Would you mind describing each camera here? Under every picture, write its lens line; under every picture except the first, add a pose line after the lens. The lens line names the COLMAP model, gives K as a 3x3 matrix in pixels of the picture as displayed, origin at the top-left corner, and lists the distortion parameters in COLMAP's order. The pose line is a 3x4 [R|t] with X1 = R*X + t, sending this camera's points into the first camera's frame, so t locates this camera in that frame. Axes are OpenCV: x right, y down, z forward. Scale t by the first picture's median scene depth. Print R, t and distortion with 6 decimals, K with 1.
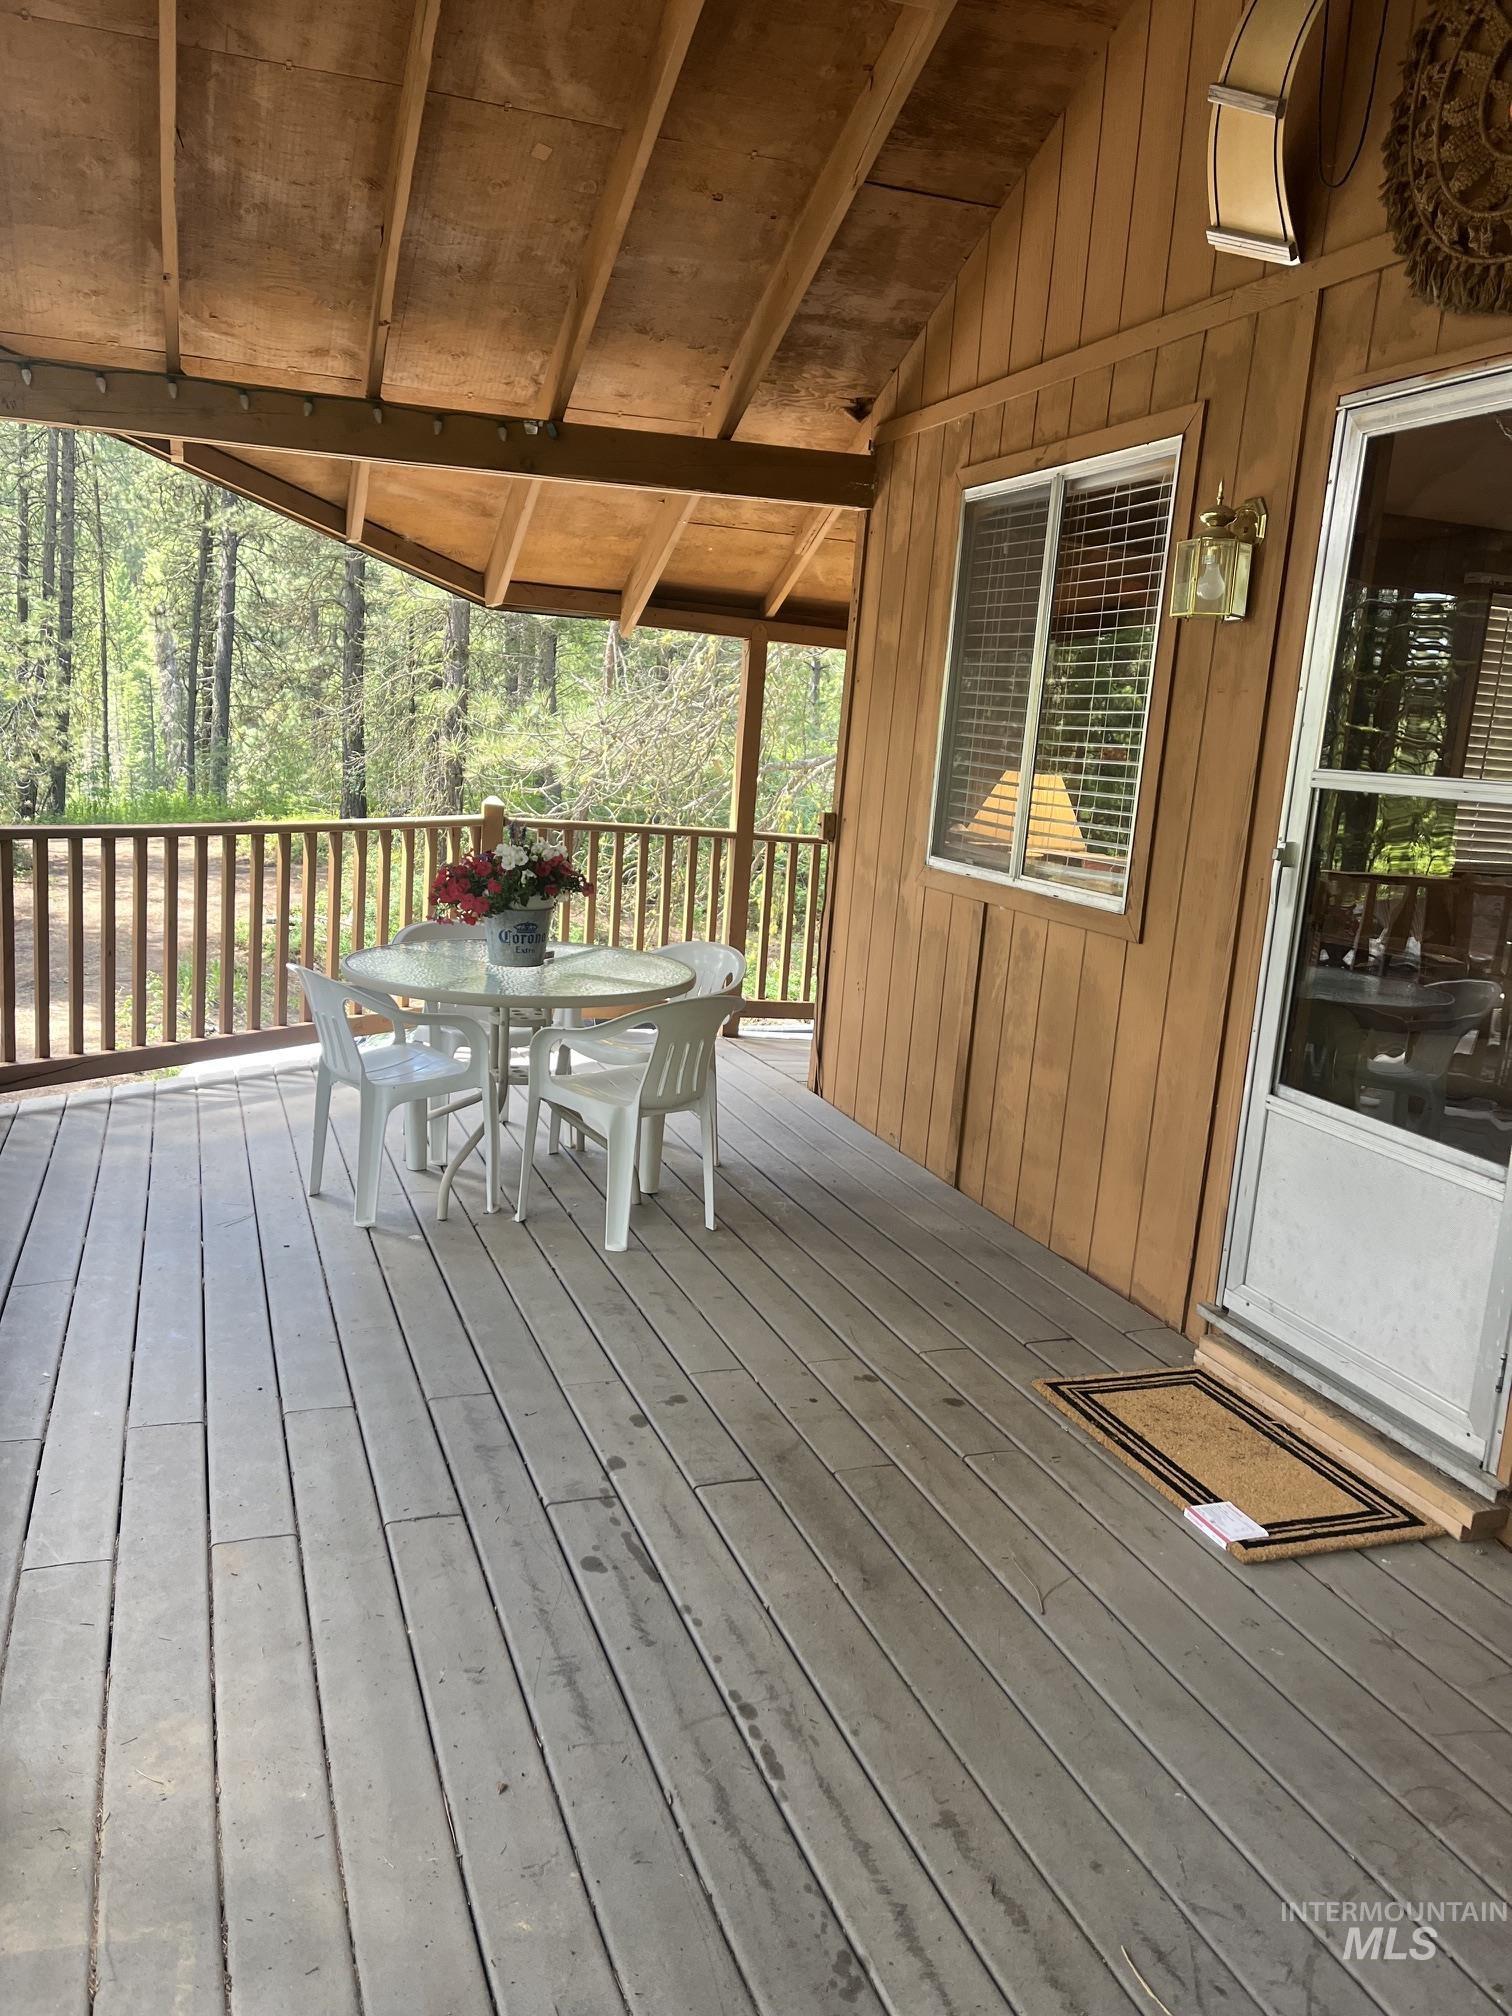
lens RADIAL K [[1526.7, 0, 748.6], [0, 1526.7, 1020.5], [0, 0, 1]] dist [0.083217, -0.105755]
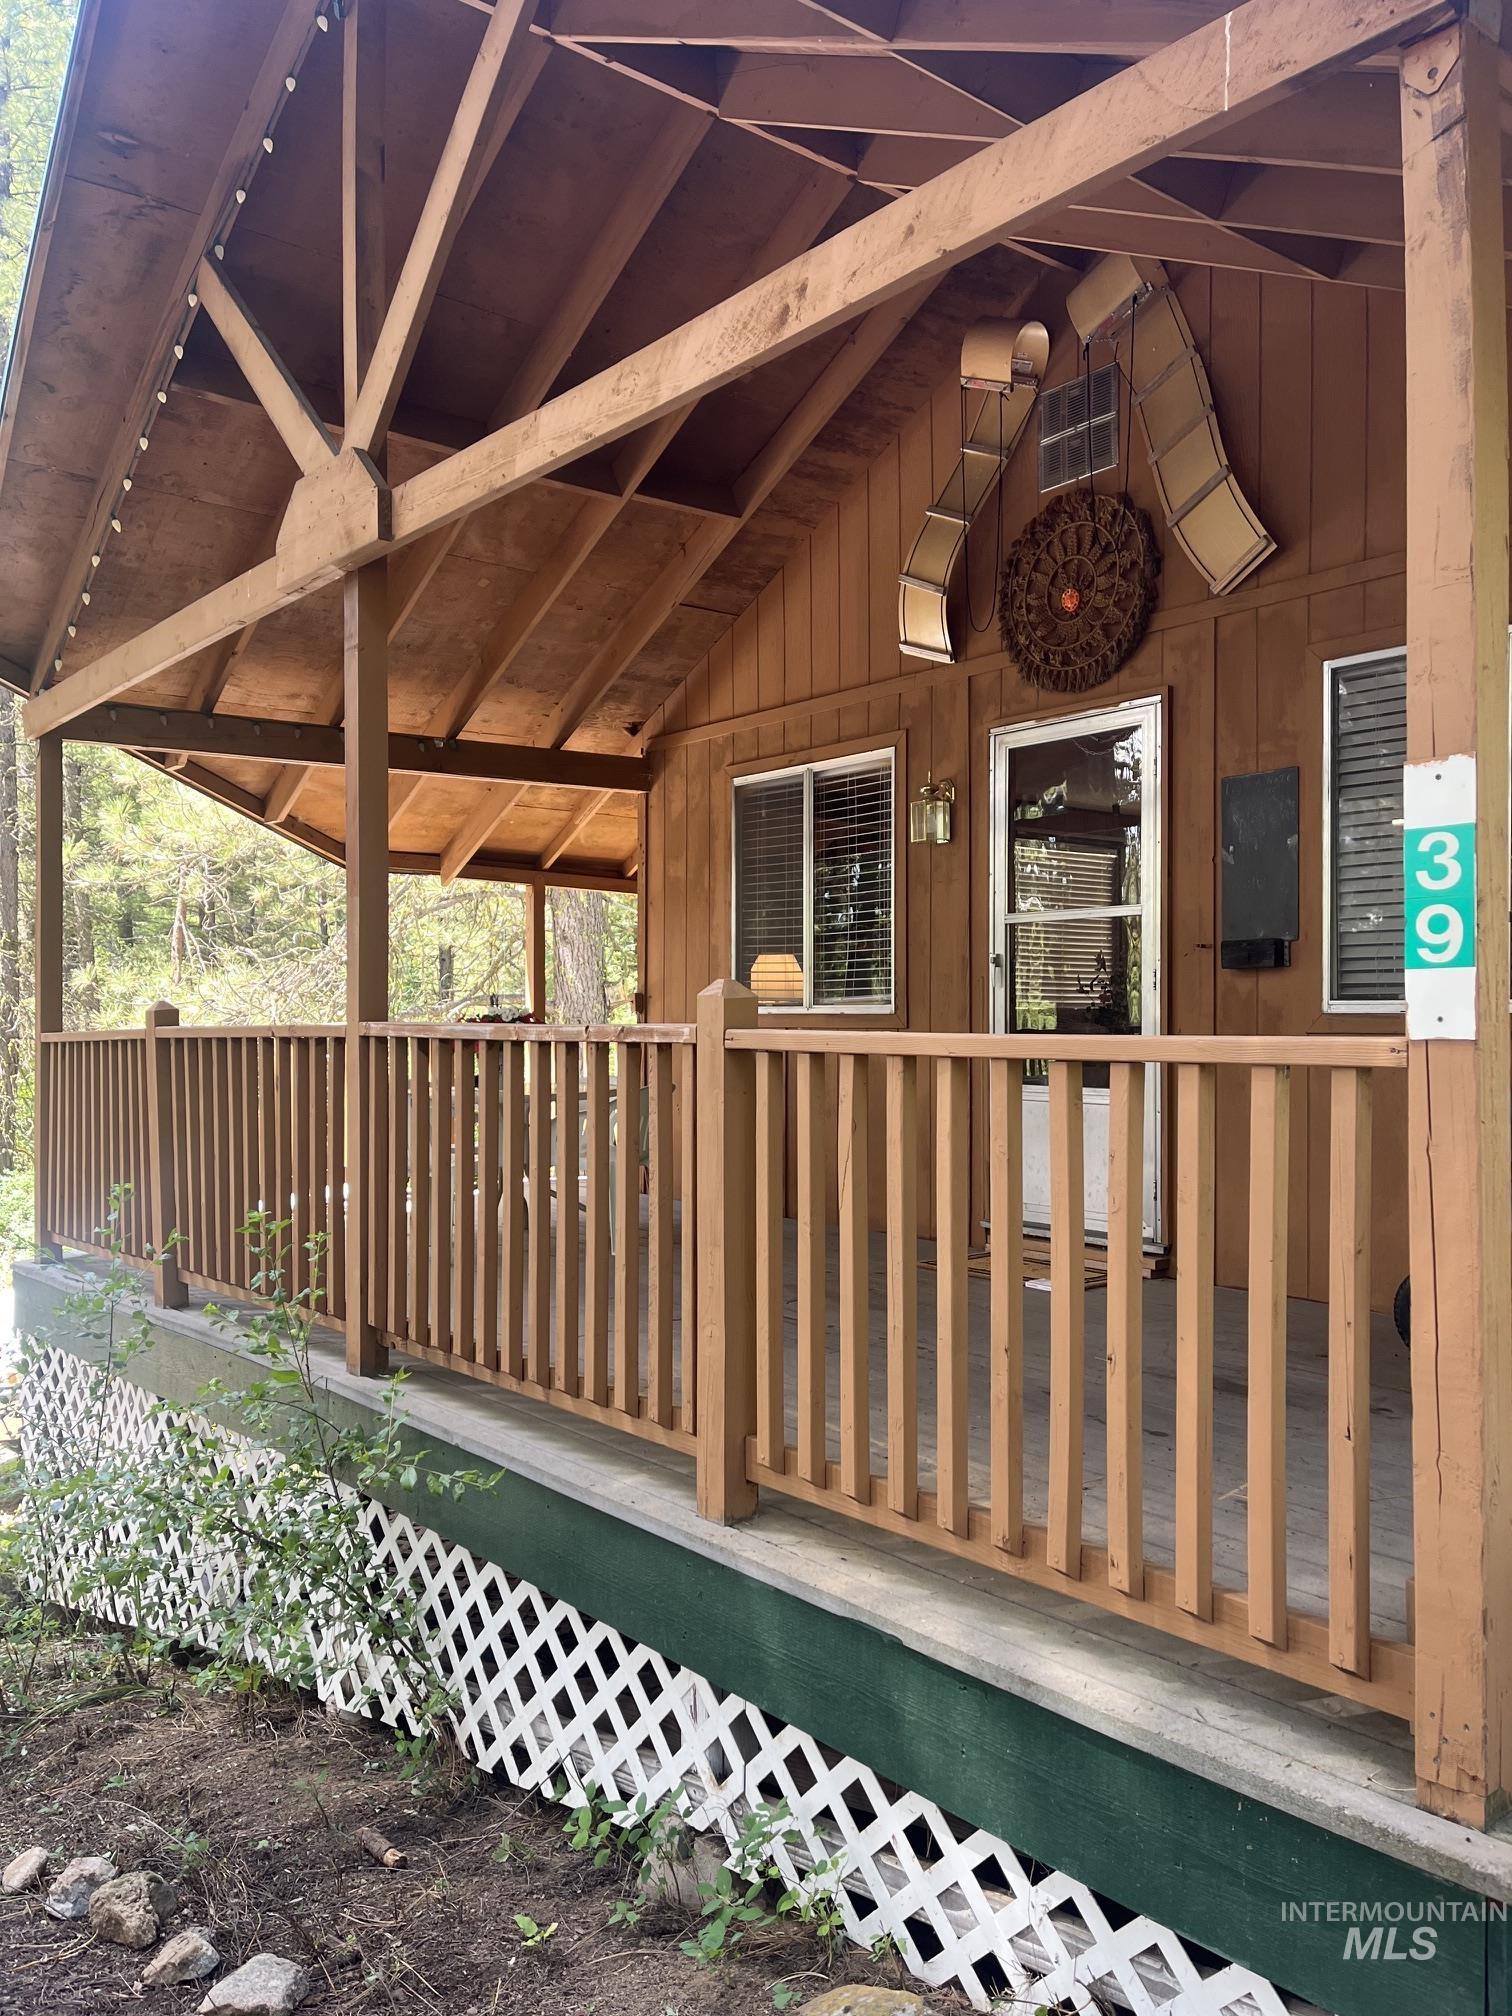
lens RADIAL K [[1526.7, 0, 762.0], [0, 1526.7, 1024.6], [0, 0, 1]] dist [0.083217, -0.105755]
pose [[0.939205, -0.072955, 0.335517, -0.388058], [0.129992, 0.979981, -0.150797, 0.149734], [-0.317799, 0.185244, 0.929886, -0.440047]]
